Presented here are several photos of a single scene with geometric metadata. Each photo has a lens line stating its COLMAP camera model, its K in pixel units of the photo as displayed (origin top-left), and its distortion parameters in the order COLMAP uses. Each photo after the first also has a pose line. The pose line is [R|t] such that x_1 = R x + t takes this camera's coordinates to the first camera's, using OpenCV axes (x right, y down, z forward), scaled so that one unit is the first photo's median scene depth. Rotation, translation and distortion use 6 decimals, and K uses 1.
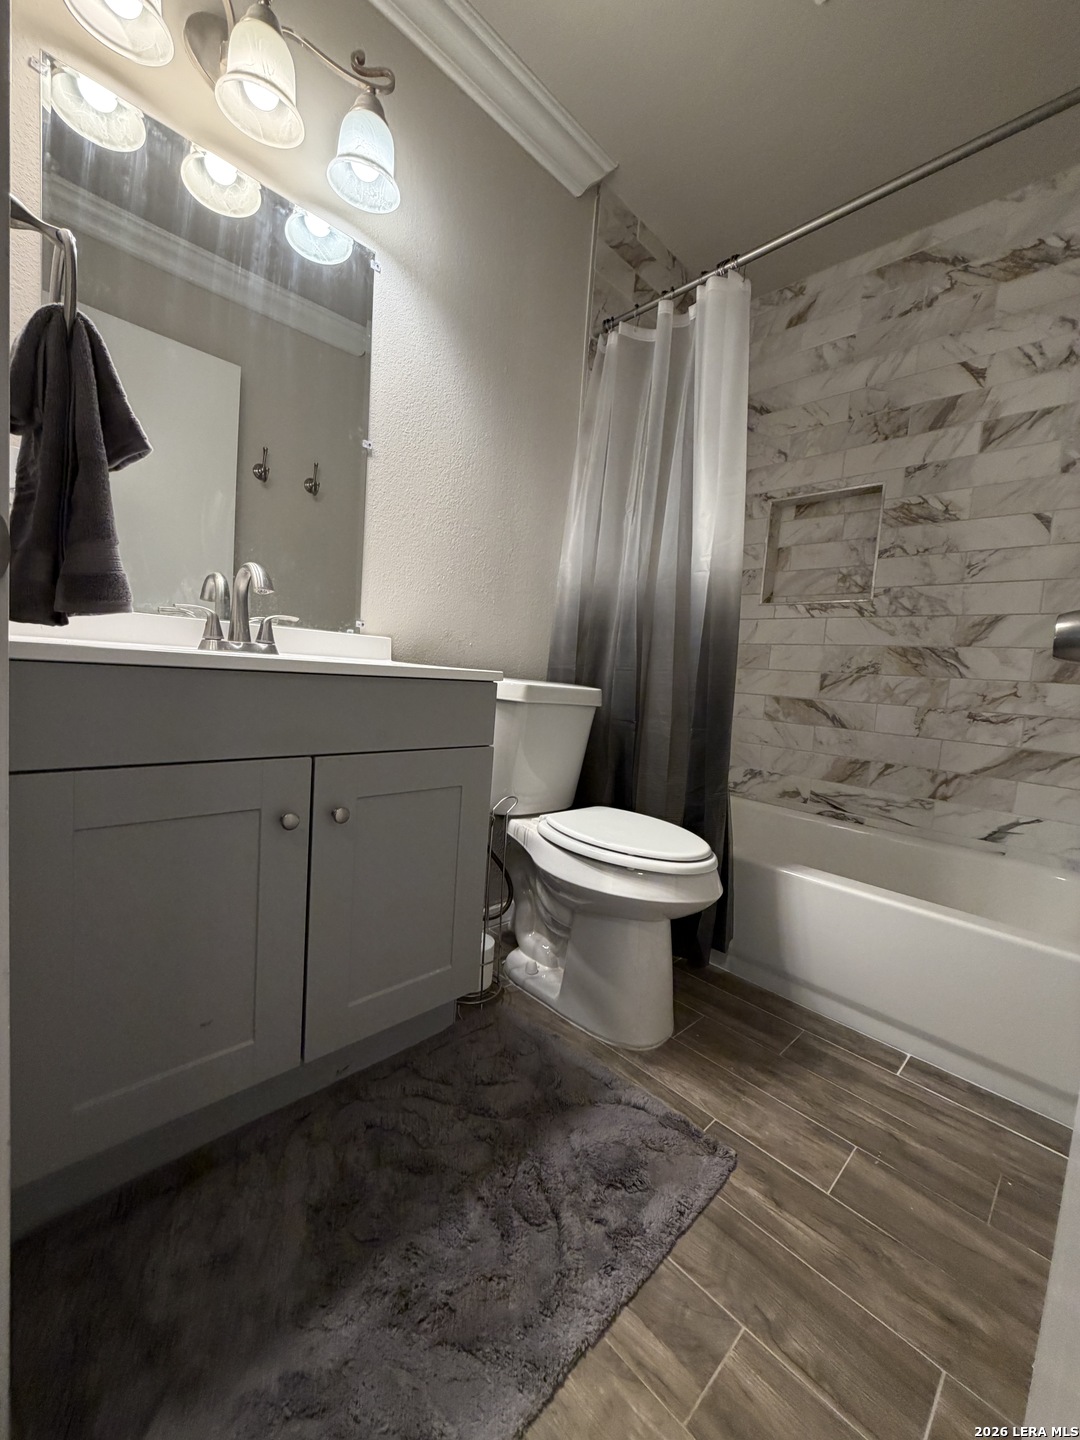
lens RADIAL K [[571.5, 0, 538.2], [0, 571.5, 717.3], [0, 0, 1]] dist [0.000010, 0.000181]
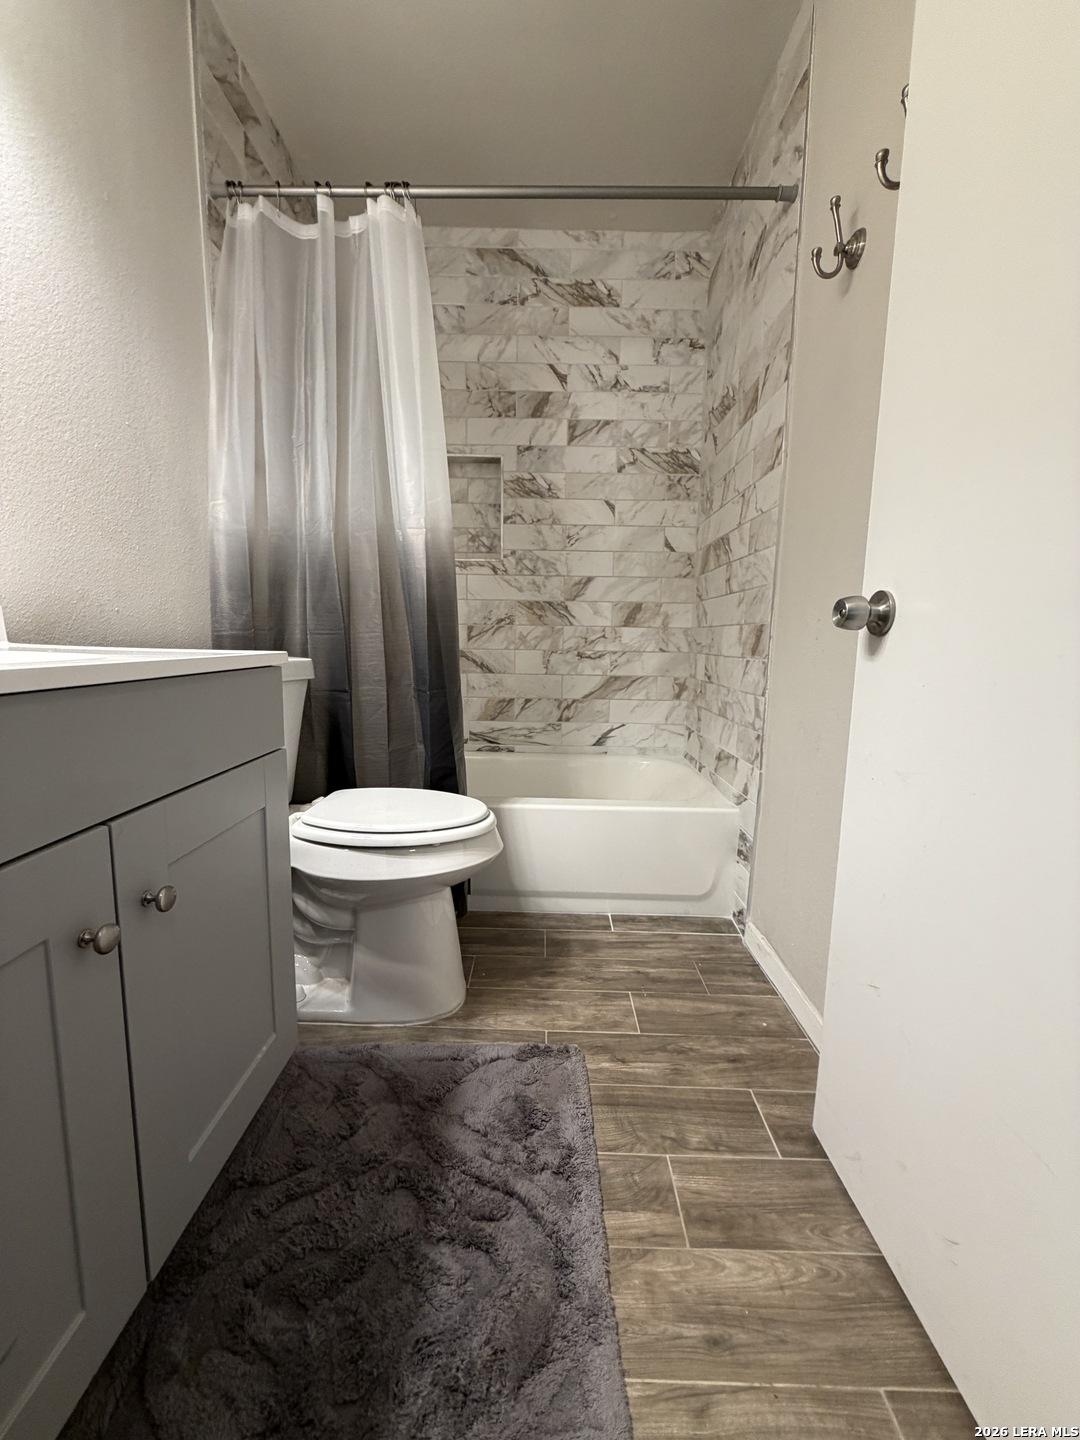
lens RADIAL K [[571.5, 0, 538.2], [0, 571.5, 717.3], [0, 0, 1]] dist [0.000010, 0.000181]
pose [[0.706962, -0.154433, 0.690185, -0.238829], [0.088670, 0.987523, 0.130139, -0.040037], [-0.701671, -0.030805, 0.711835, 0.131907]]
